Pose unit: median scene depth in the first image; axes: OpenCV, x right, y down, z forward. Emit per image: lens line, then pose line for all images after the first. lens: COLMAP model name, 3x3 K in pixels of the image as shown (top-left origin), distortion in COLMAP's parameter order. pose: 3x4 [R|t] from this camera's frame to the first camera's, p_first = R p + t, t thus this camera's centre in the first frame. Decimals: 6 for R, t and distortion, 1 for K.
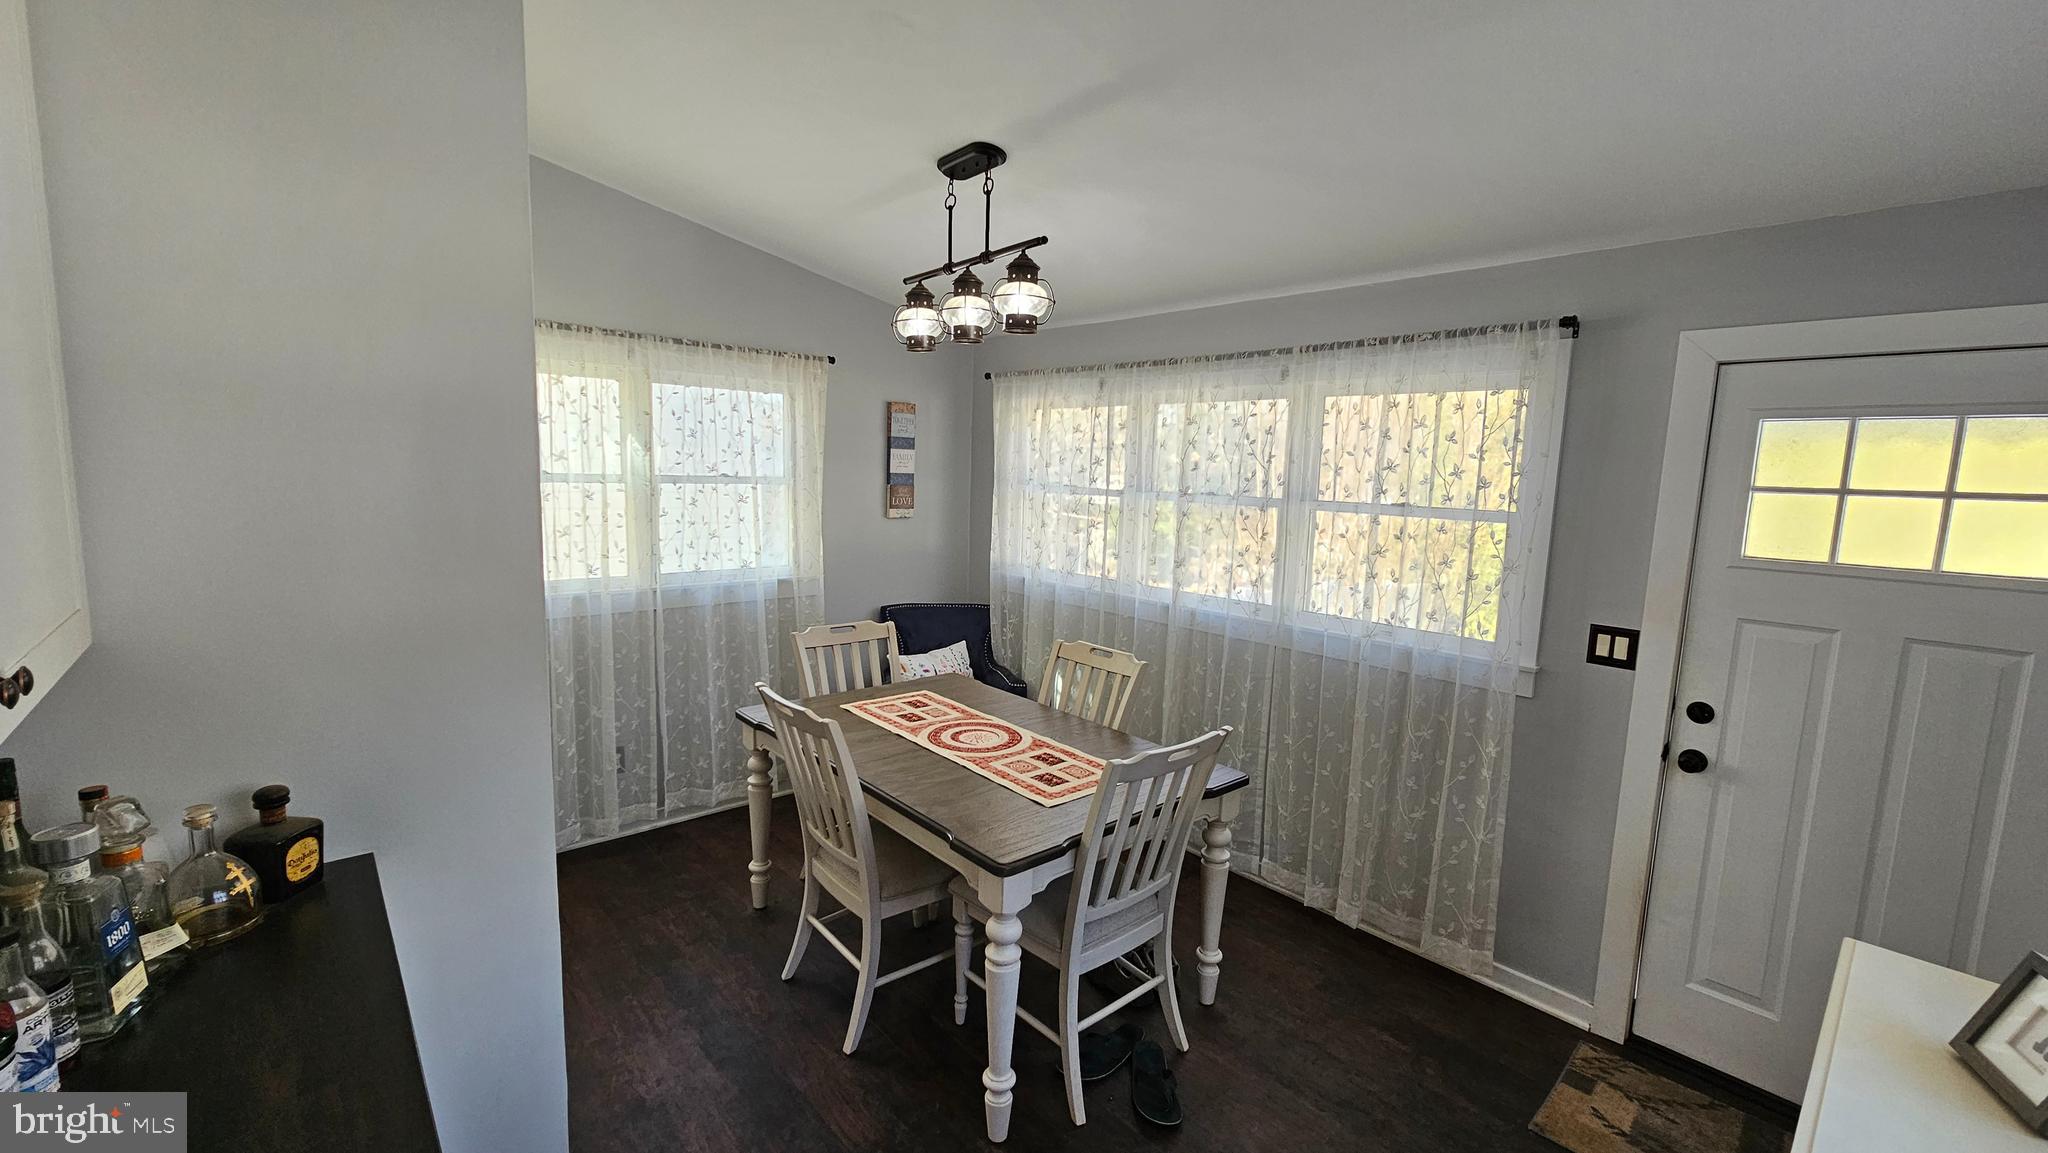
lens RADIAL K [[833.0, 0, 1024.0], [0, 833.0, 567.9], [0, 0, 1]] dist [0.000007, -0.000300]
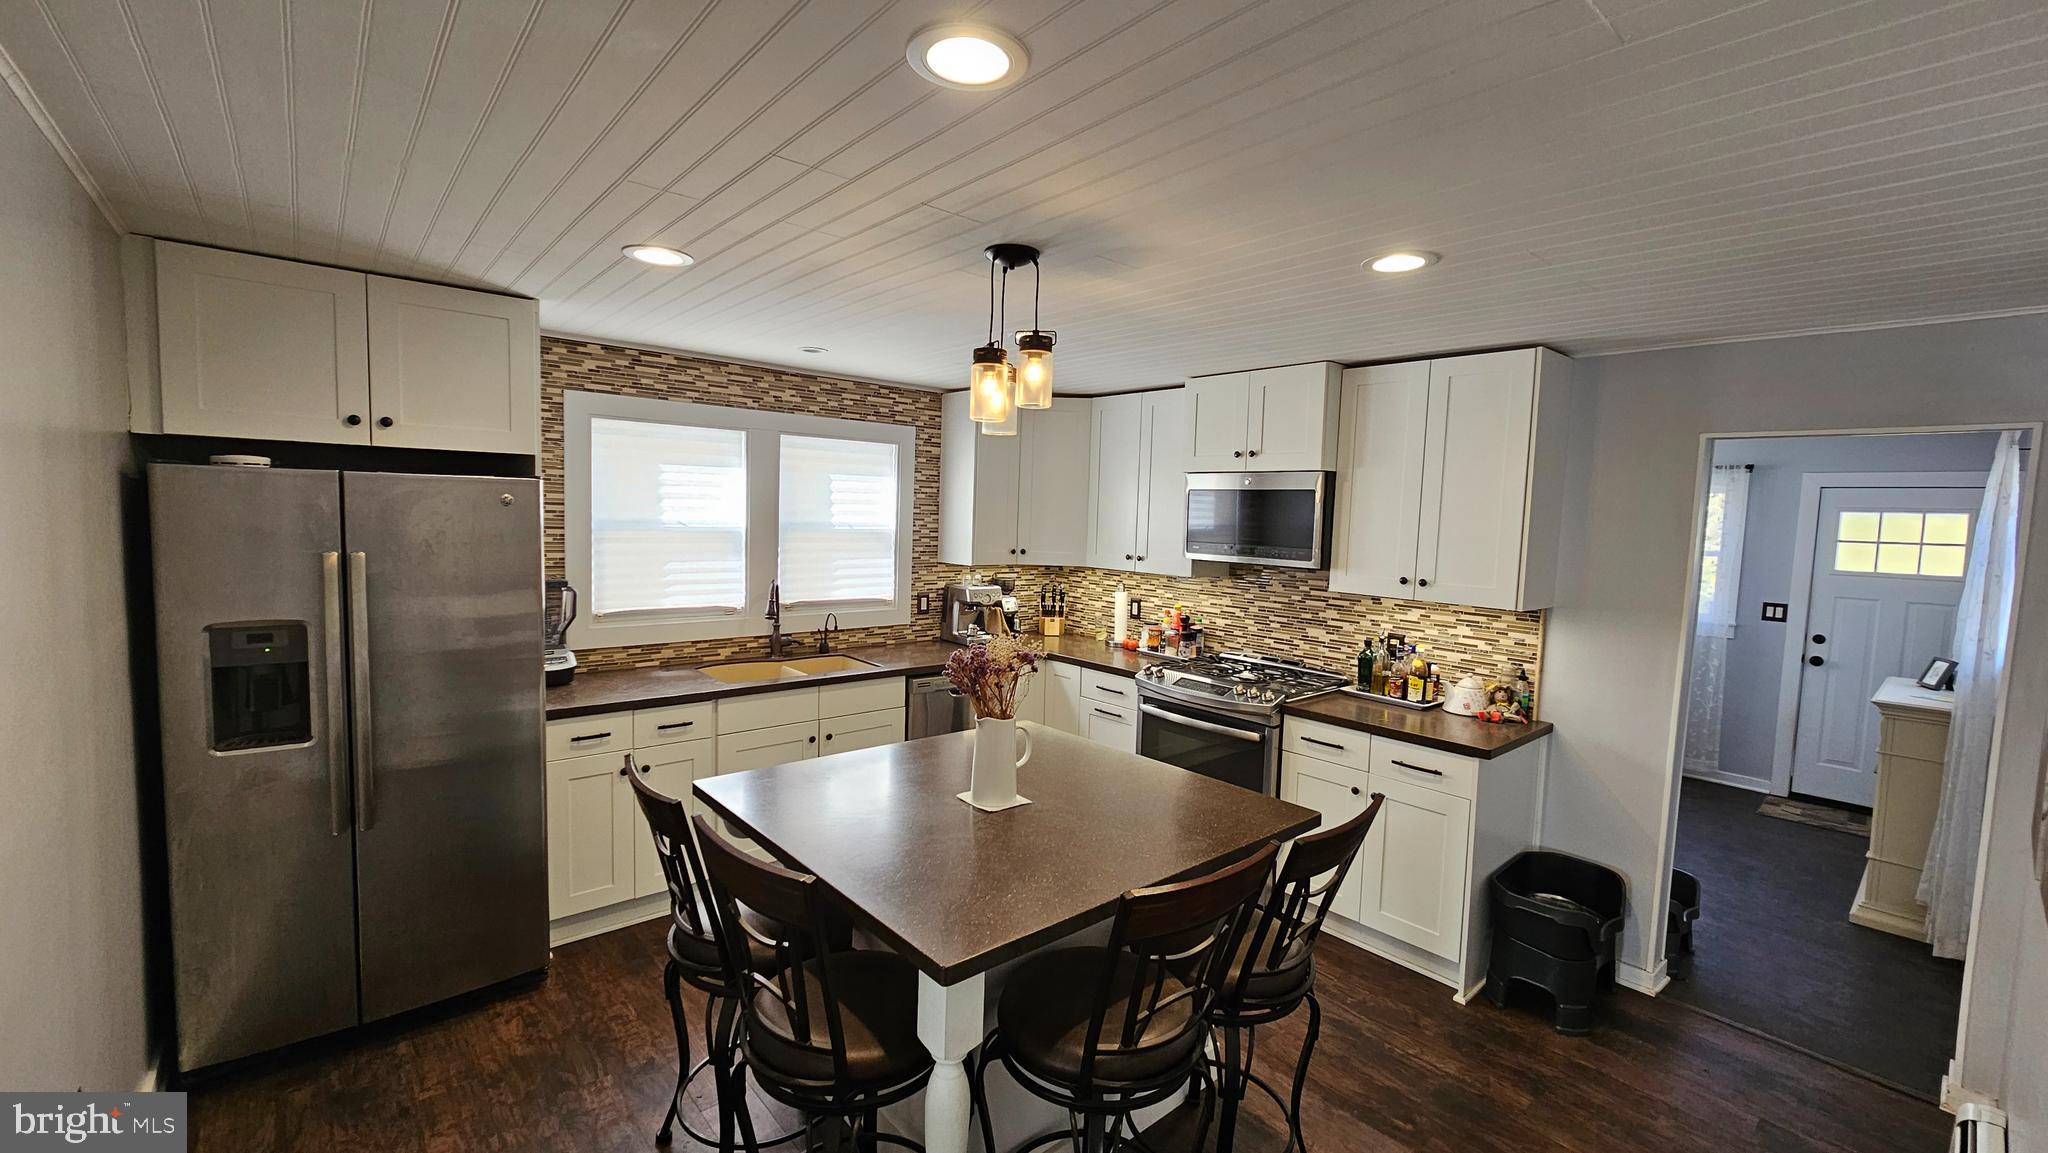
lens RADIAL K [[833.0, 0, 1027.4], [0, 833.0, 576.0], [0, 0, 1]] dist [0.000007, -0.000300]
pose [[0.999552, 0.025155, -0.016205, -1.250987], [-0.026323, 0.996728, -0.076417, 0.222549], [0.014230, 0.076809, 0.996944, -1.245942]]
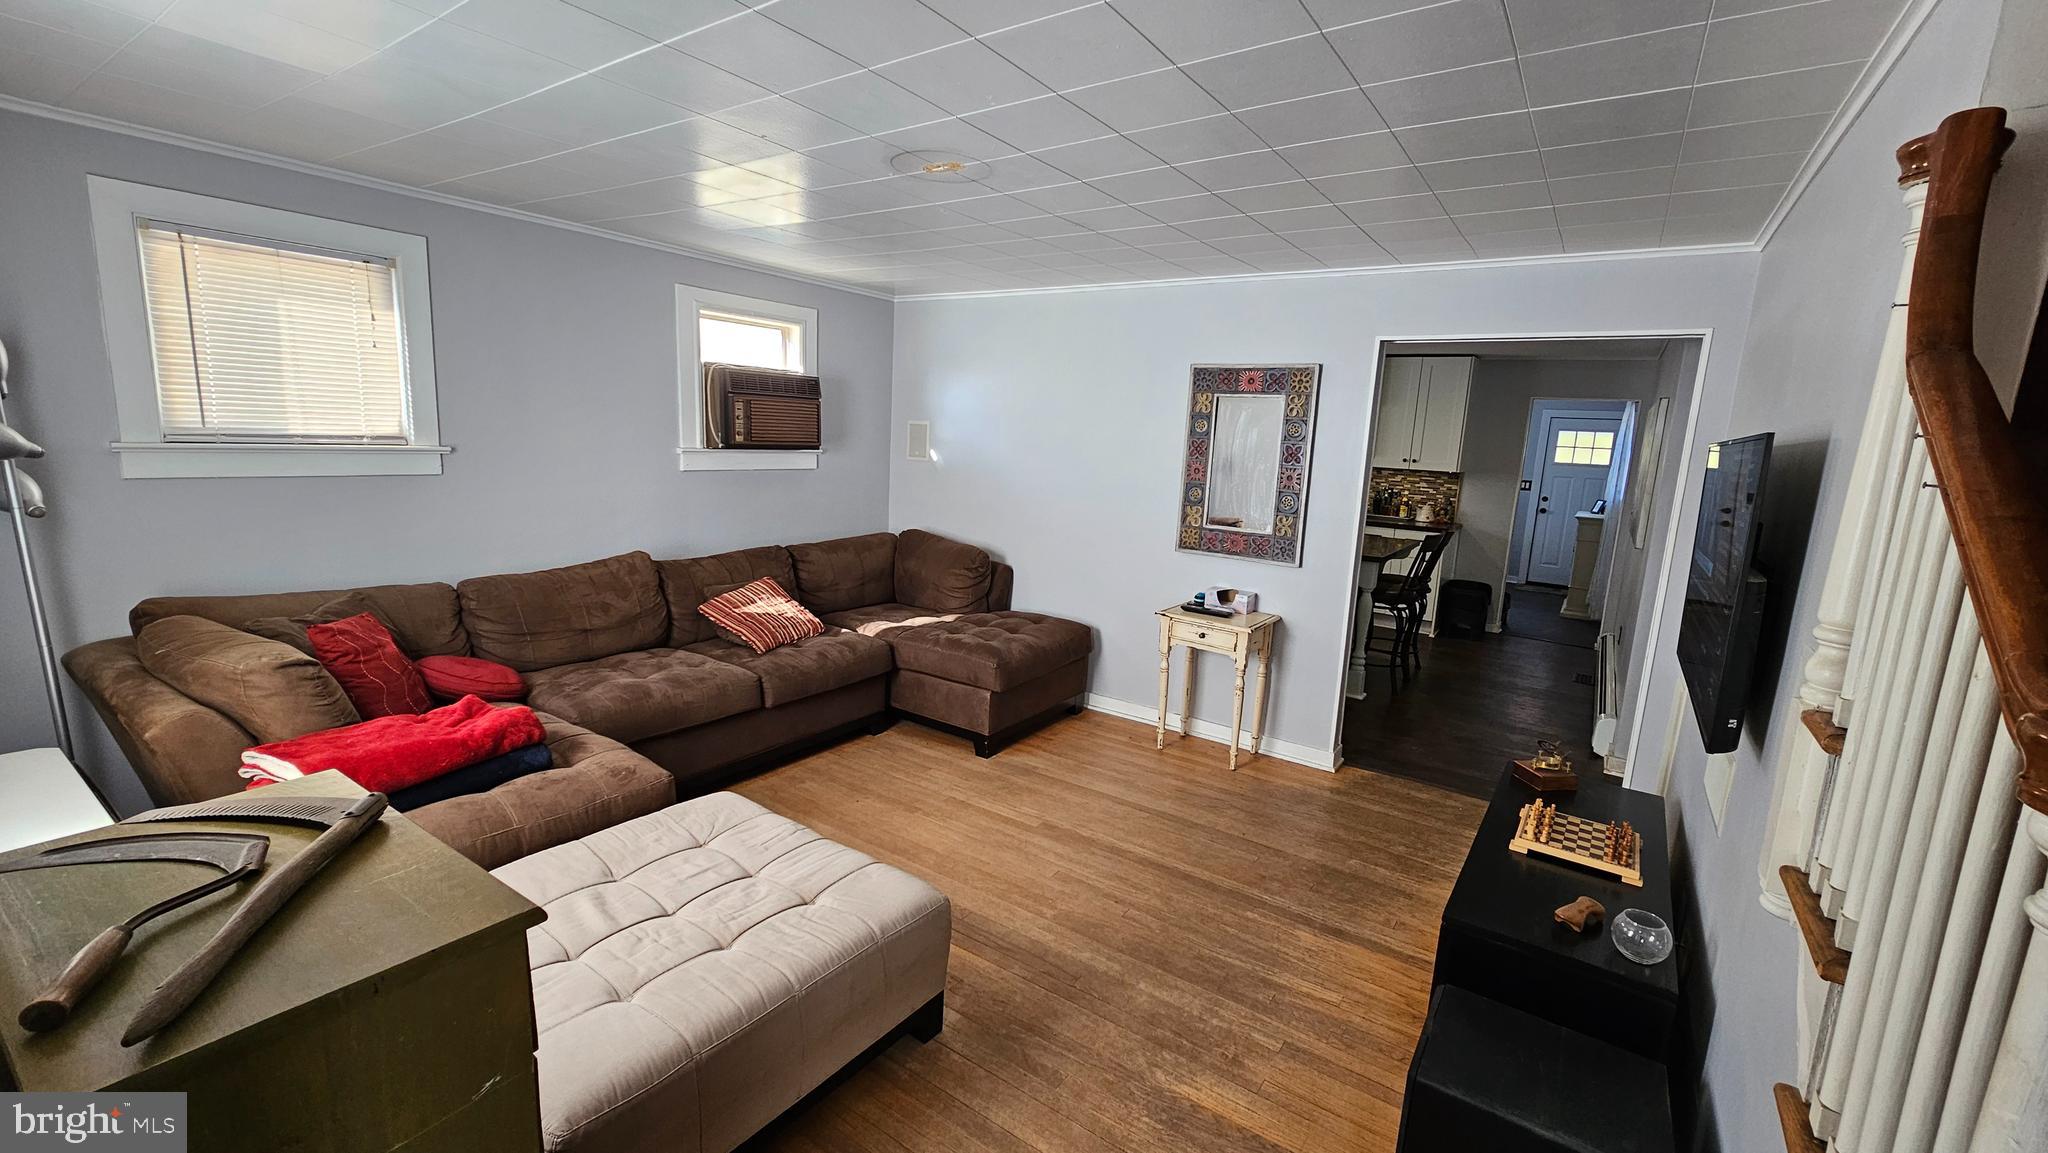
lens RADIAL K [[833.0, 0, 1027.9], [0, 833.0, 575.1], [0, 0, 1]] dist [0.000007, -0.000300]
pose [[0.973881, -0.002380, 0.227046, -2.624686], [-0.003335, 0.999687, 0.024781, 0.447007], [-0.227034, -0.024890, 0.973569, -2.457390]]
